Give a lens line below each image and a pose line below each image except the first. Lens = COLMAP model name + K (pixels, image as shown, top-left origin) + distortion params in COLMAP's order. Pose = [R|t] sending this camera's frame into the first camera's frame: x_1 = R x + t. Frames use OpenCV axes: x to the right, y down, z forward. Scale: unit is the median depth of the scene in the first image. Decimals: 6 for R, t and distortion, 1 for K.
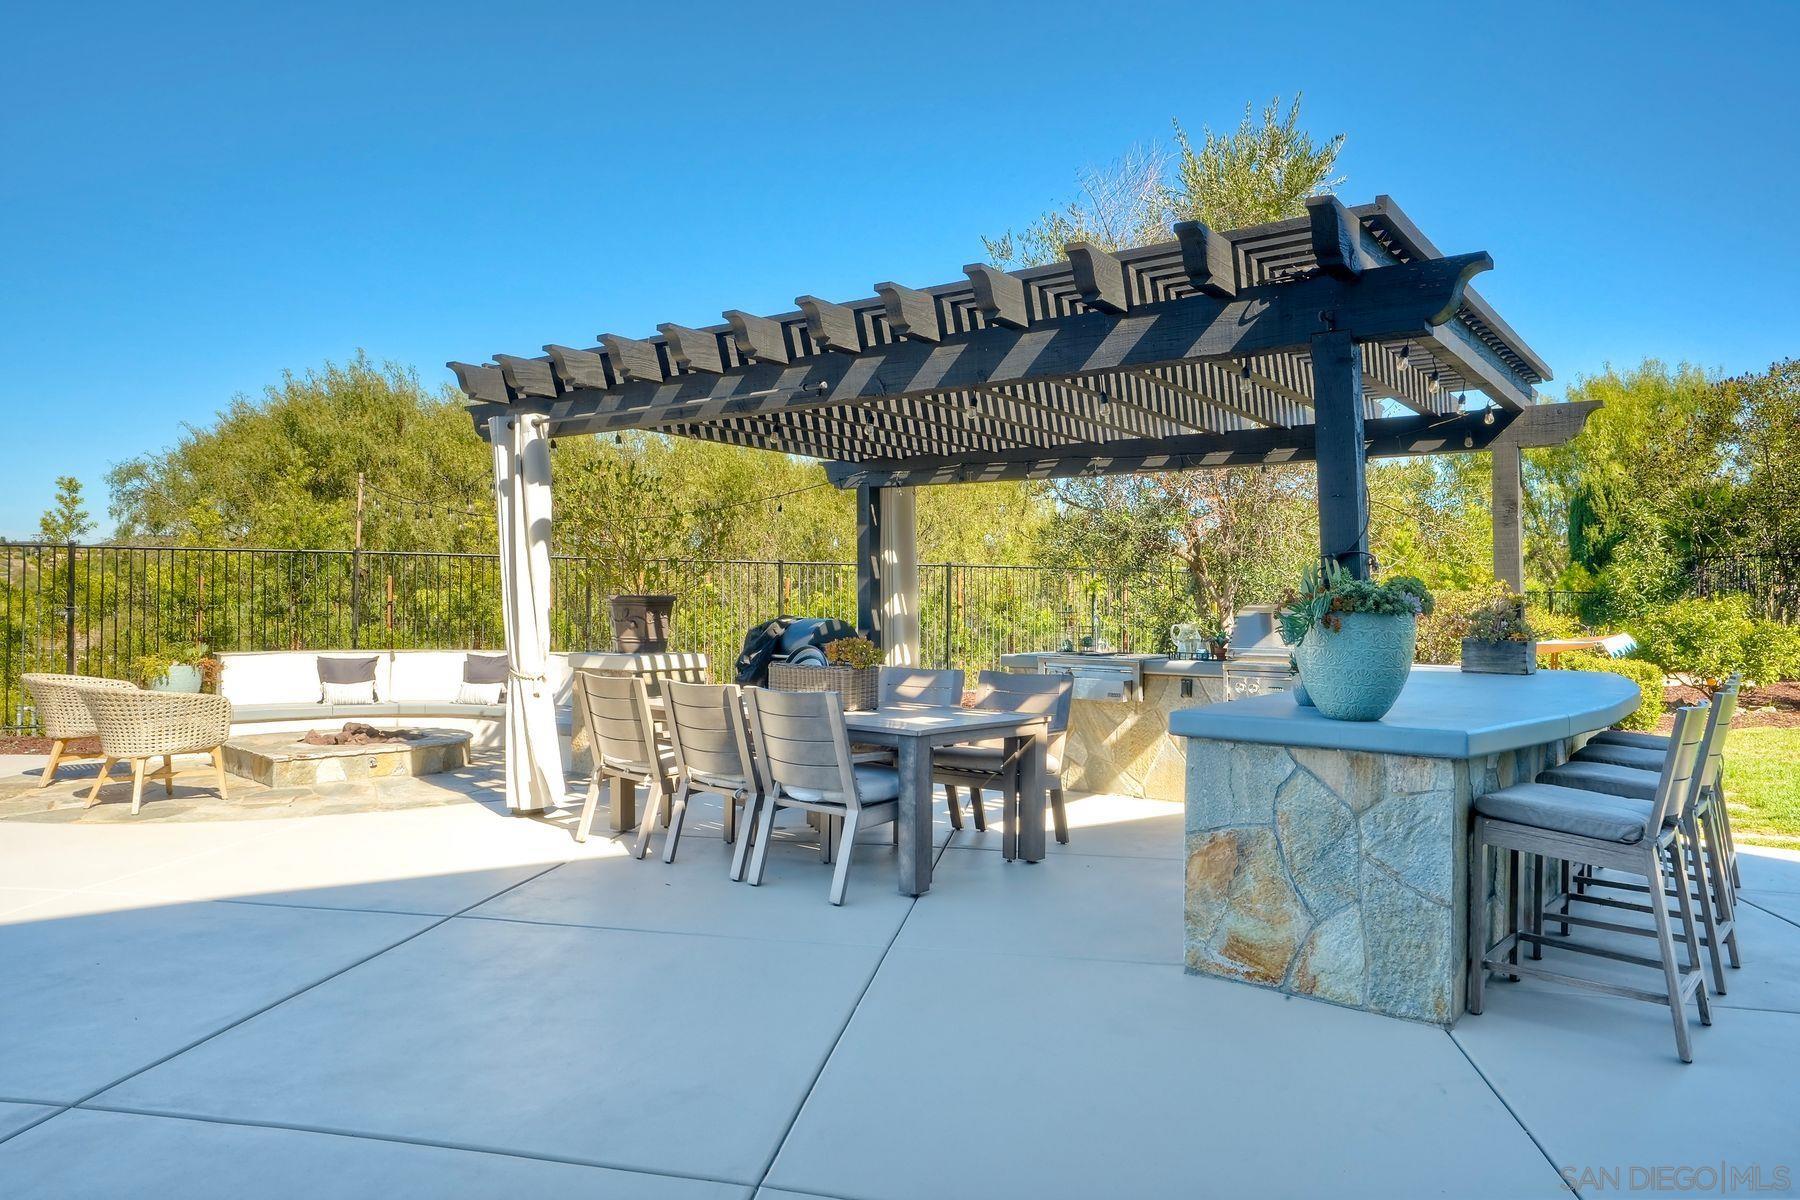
lens RADIAL K [[1192.6, 0, 900.0], [0, 1192.6, 600.0], [0, 0, 1]] dist [0.000103, 0.000020]
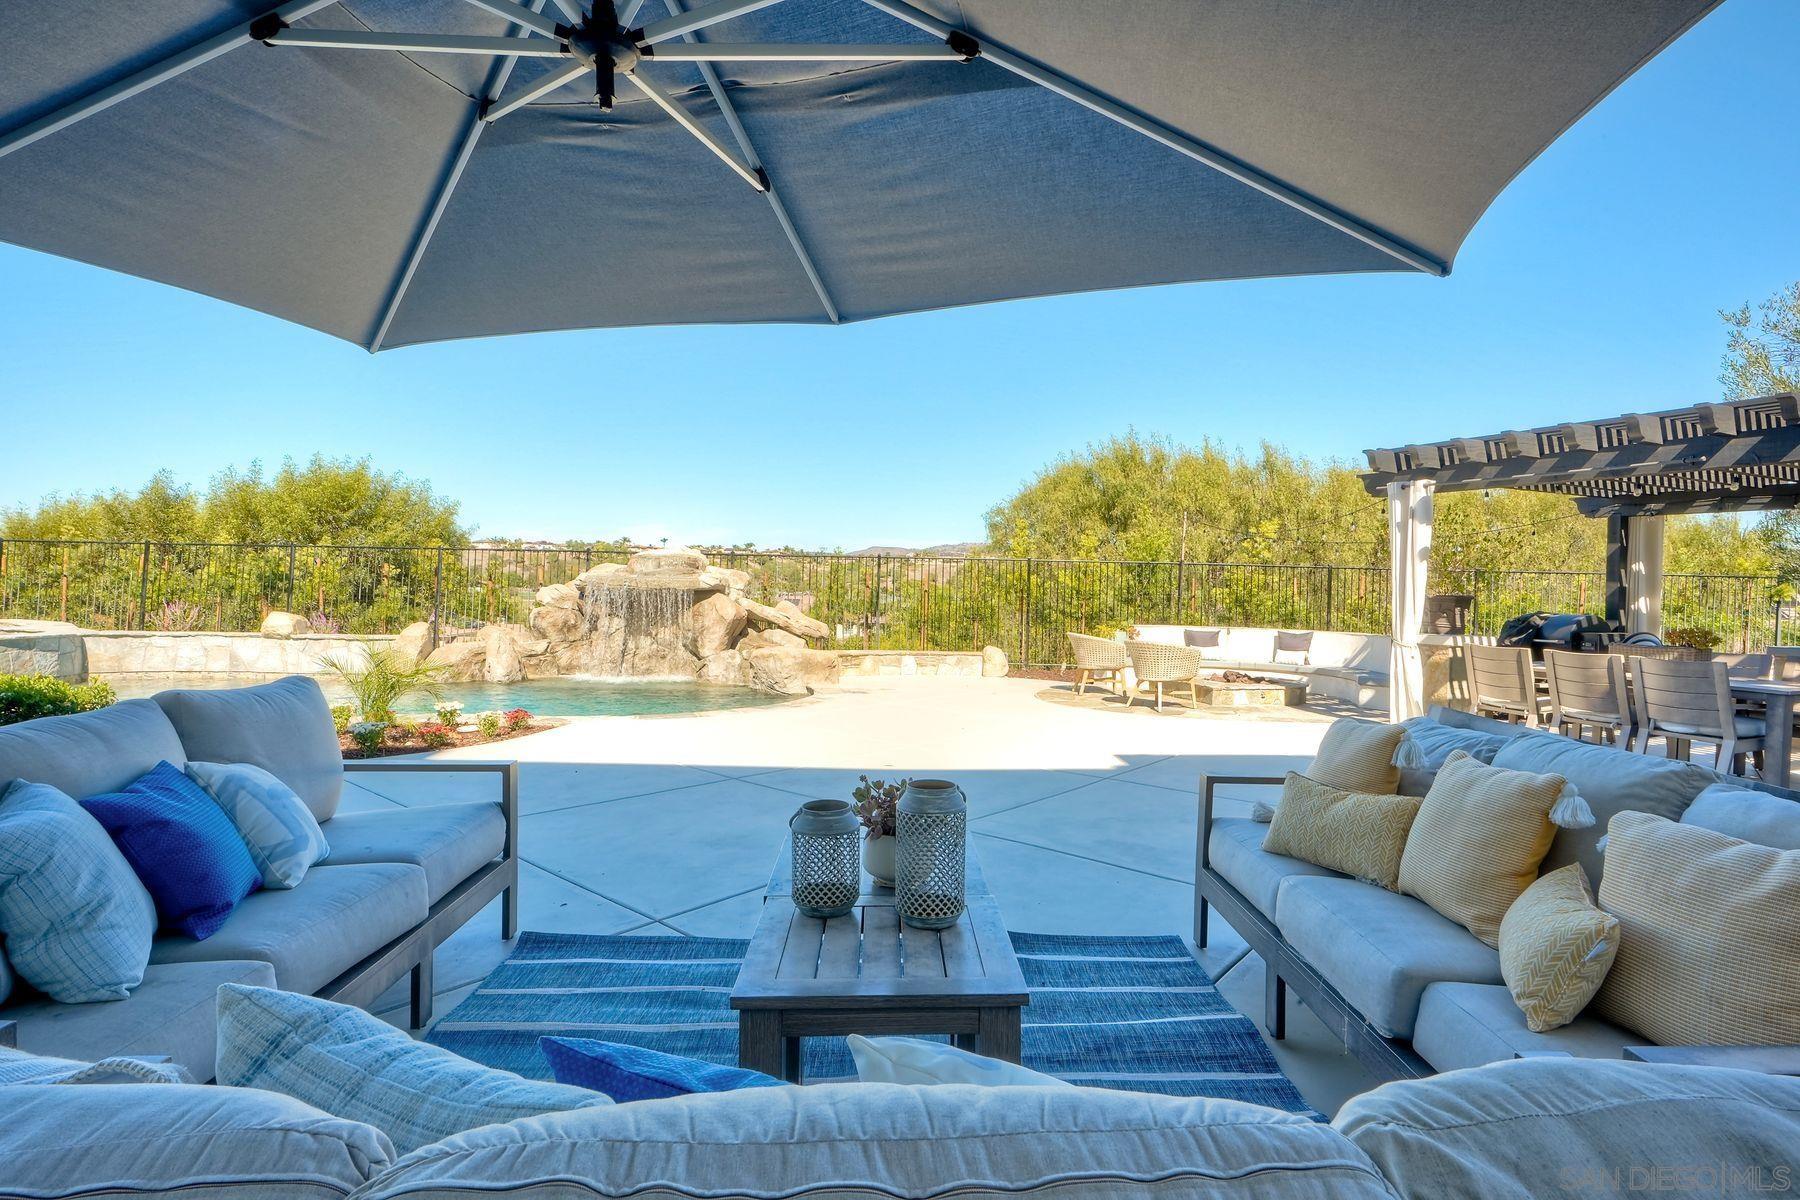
lens RADIAL K [[950.9, 0, 900.3], [0, 950.9, 637.9], [0, 0, 1]] dist [-0.001260, -0.000535]
pose [[0.878194, 0.038940, -0.476717, -0.297436], [-0.016661, 0.998566, 0.050874, 0.000550], [0.478014, -0.036735, 0.877584, -0.429235]]
